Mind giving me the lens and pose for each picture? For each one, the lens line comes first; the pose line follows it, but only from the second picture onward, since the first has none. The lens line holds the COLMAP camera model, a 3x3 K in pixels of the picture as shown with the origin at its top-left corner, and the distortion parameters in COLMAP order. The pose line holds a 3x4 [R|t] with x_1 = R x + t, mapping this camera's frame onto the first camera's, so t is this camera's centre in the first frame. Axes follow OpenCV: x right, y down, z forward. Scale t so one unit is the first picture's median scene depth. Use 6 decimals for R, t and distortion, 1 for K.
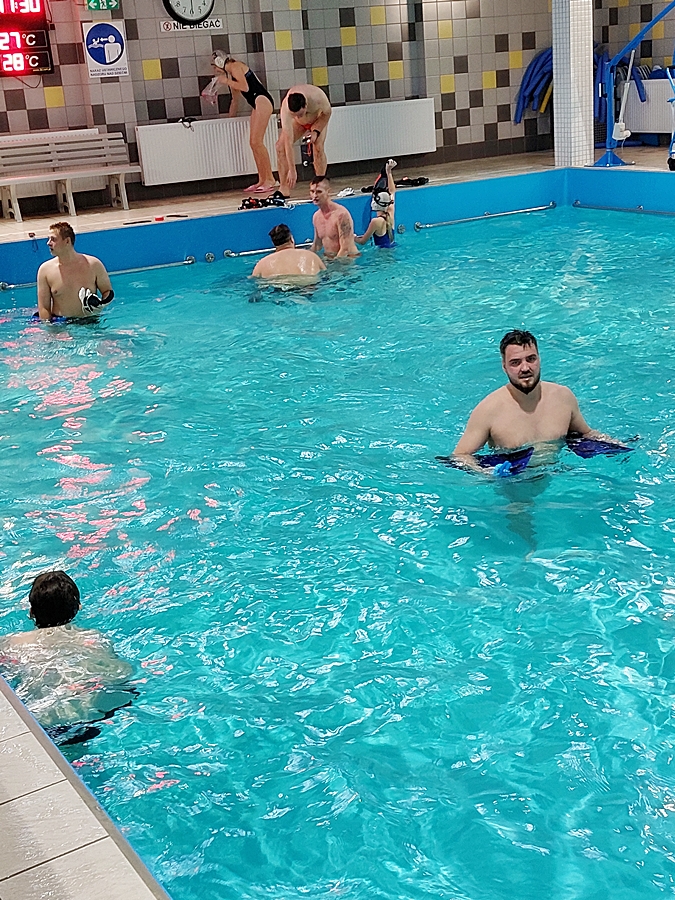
lens RADIAL K [[1304.6, 0, 359.9], [0, 1304.6, 461.1], [0, 0, 1]] dist [0.075780, -0.018899]
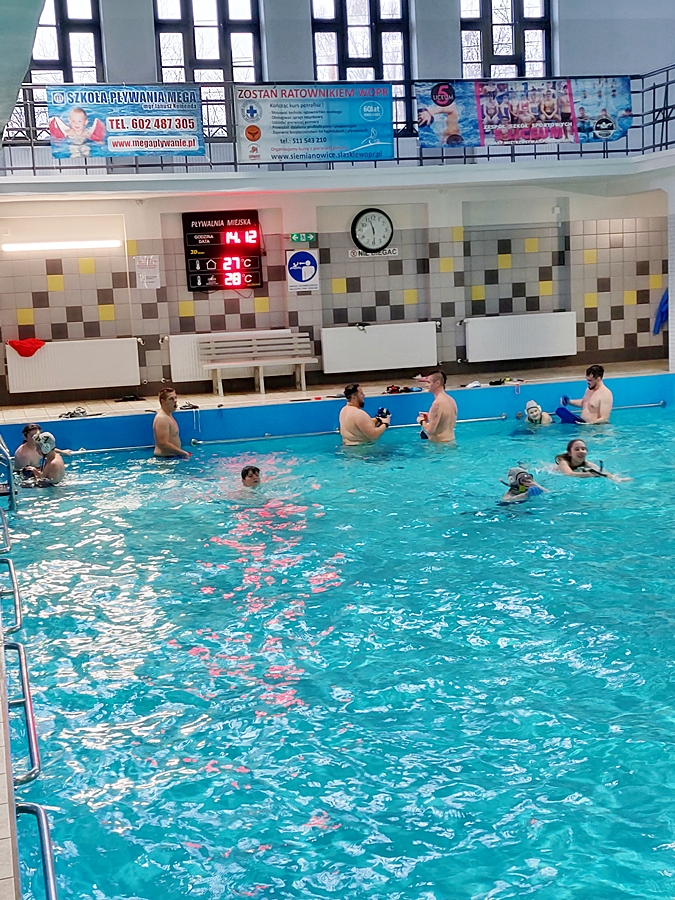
lens RADIAL K [[1303.9, 0, 337.5], [0, 1303.9, 450.0], [0, 0, 1]] dist [0.252044, -0.943431]
pose [[0.966406, 0.056439, -0.250747, 0.174240], [-0.094172, 0.985502, -0.141129, 0.042223], [0.239146, 0.160001, 0.957710, -0.204346]]
